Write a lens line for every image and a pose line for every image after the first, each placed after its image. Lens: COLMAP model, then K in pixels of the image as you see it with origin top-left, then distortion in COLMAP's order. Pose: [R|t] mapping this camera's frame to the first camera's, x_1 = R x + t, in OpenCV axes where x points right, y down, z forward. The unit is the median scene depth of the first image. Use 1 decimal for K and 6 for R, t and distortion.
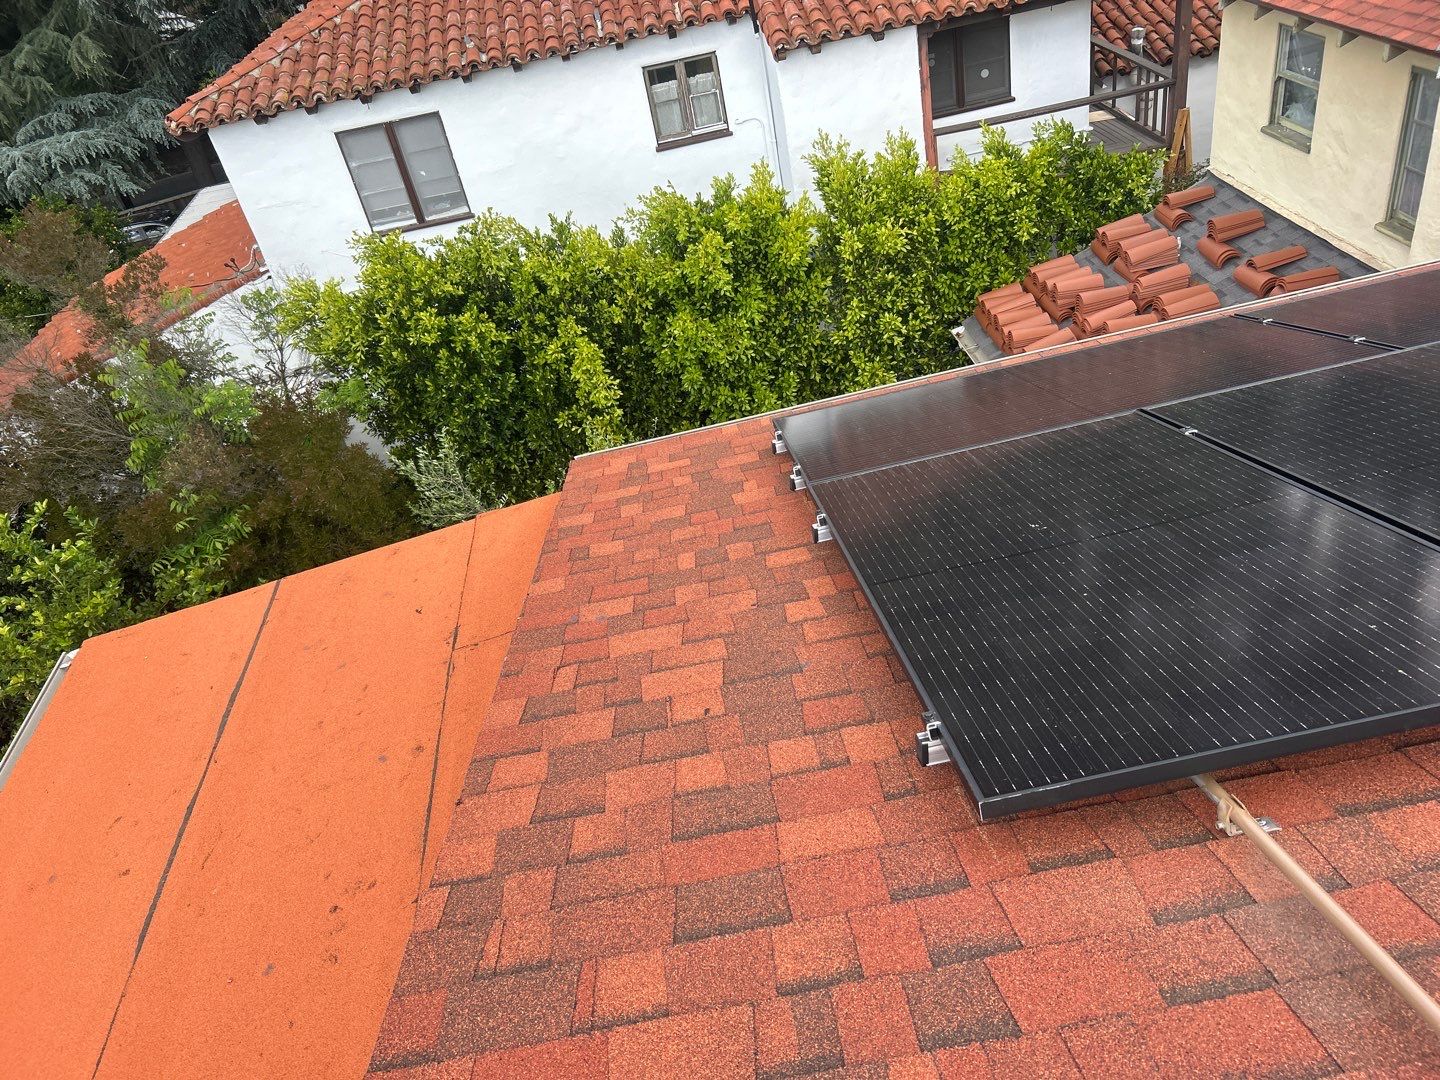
lens RADIAL K [[1075.3, 0, 724.2], [0, 1075.3, 518.3], [0, 0, 1]] dist [0.059350, -0.067533]
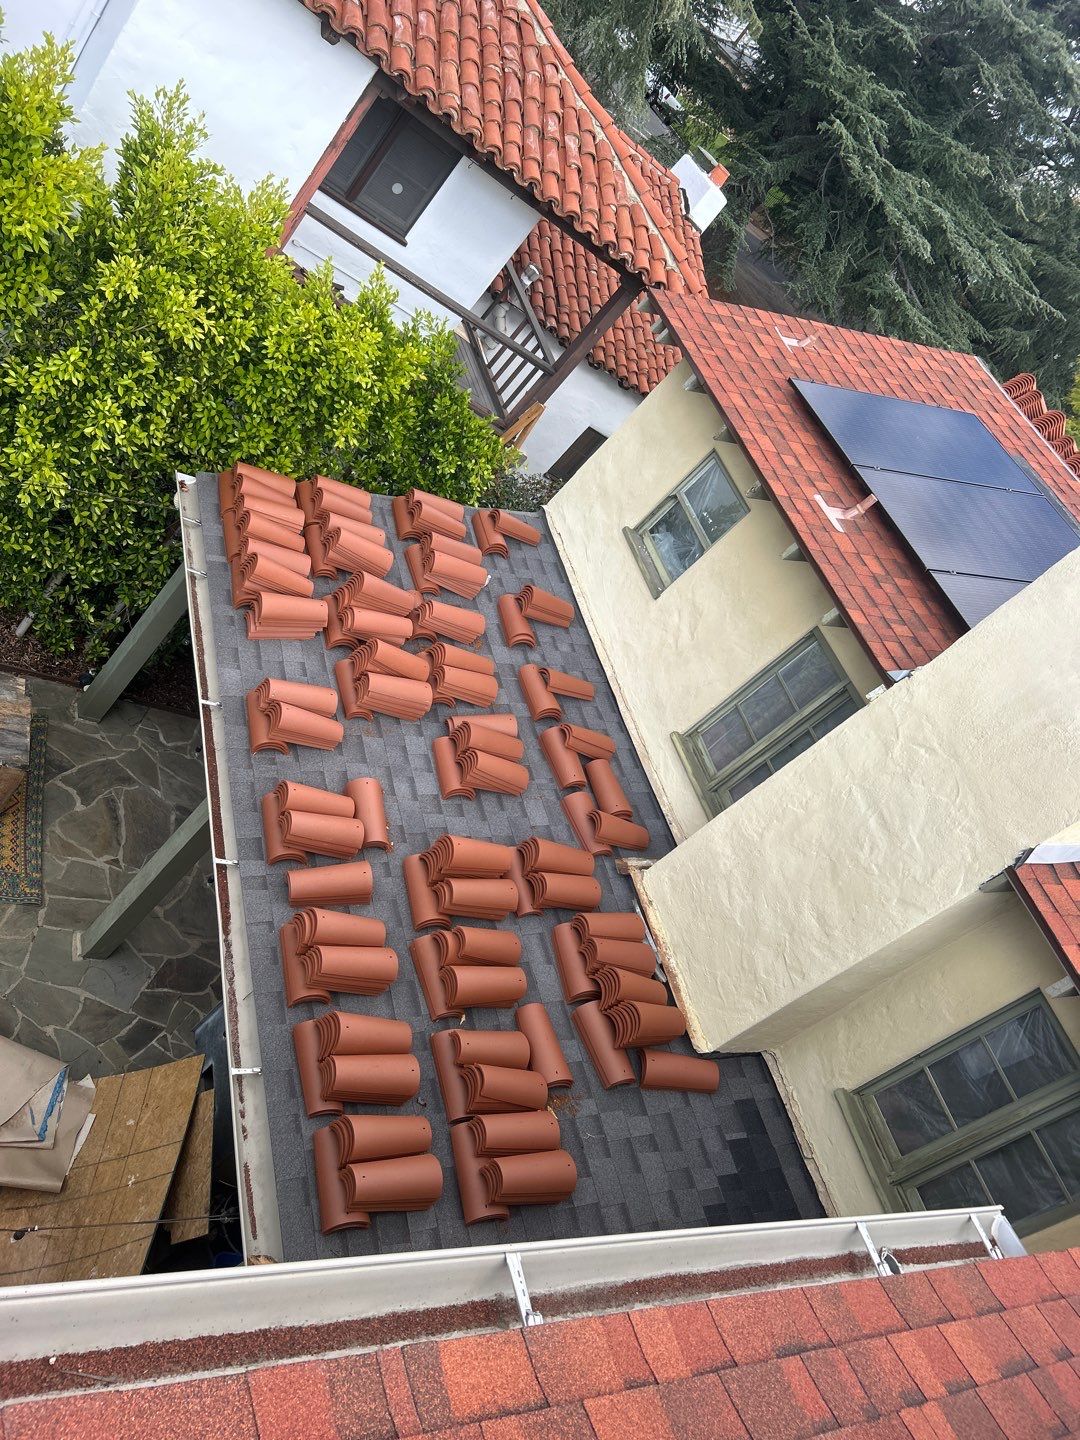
lens RADIAL K [[1056.5, 0, 540.0], [0, 1056.5, 720.0], [0, 0, 1]] dist [0.002040, -0.006149]
pose [[0.613418, 0.431695, 0.661330, -0.024670], [-0.533983, 0.843677, -0.055428, -0.136272], [-0.581877, -0.319138, 0.748044, 0.339632]]
